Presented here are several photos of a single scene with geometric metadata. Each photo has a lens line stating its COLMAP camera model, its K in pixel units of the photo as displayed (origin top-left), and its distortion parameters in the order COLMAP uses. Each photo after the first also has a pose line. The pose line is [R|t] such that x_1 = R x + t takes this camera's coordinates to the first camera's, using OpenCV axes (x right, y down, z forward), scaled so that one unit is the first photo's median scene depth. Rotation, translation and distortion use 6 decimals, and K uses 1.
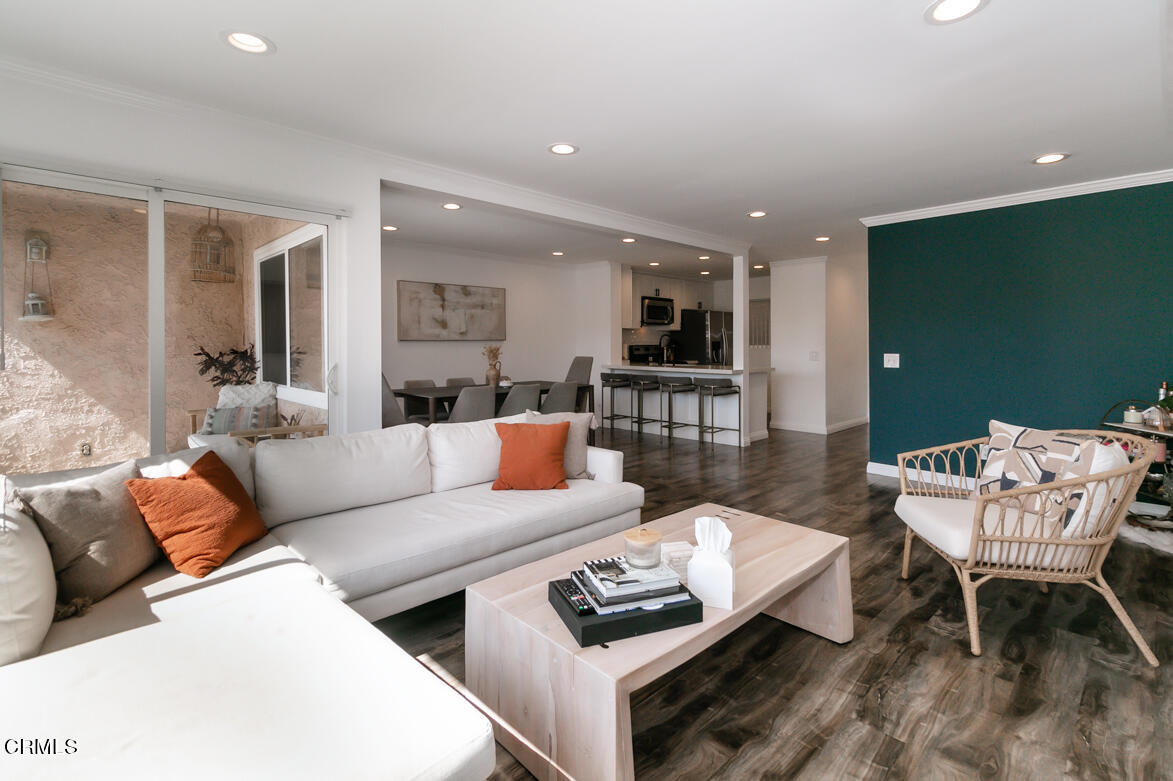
lens RADIAL K [[536.1, 0, 584.3], [0, 536.1, 333.3], [0, 0, 1]] dist [-0.042532, 0.000435]
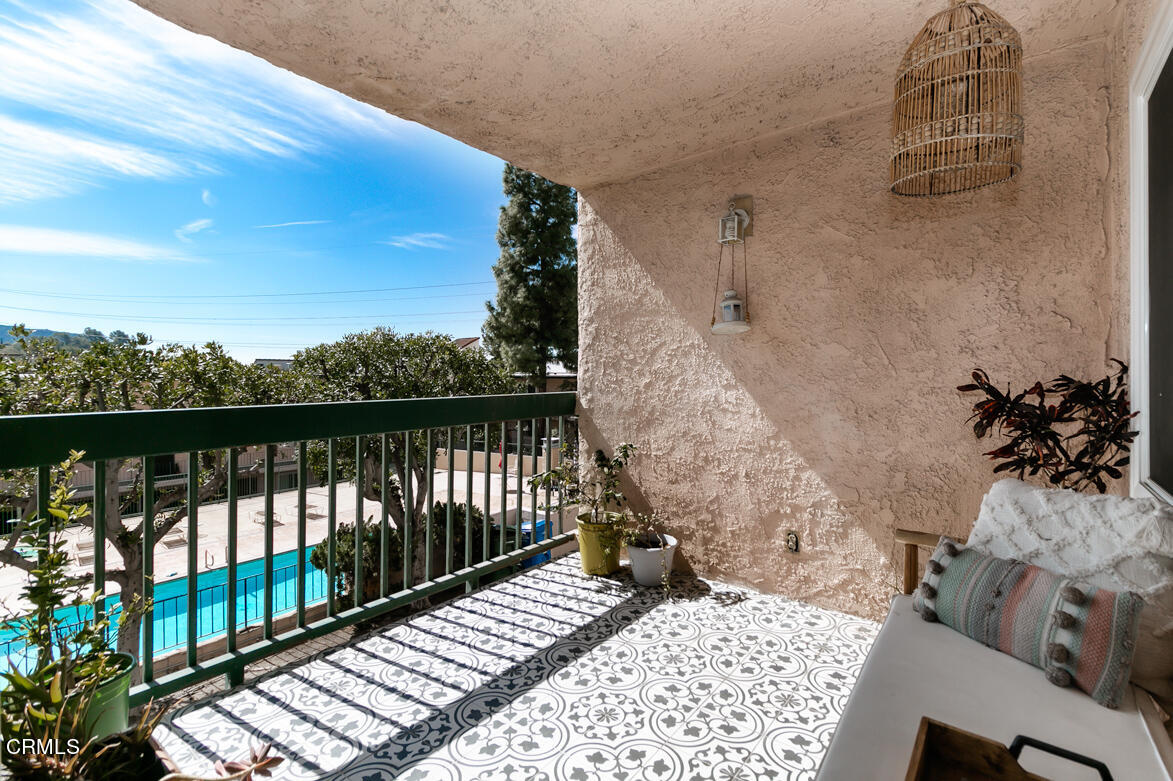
lens RADIAL K [[567.7, 0, 586.5], [0, 567.7, 390.5], [0, 0, 1]] dist [0.000809, 0.000422]
pose [[0.156859, 0.028388, -0.987213, -0.356101], [0.017136, 0.999358, 0.031460, 0.024257], [0.987472, -0.021852, 0.156272, 0.667496]]
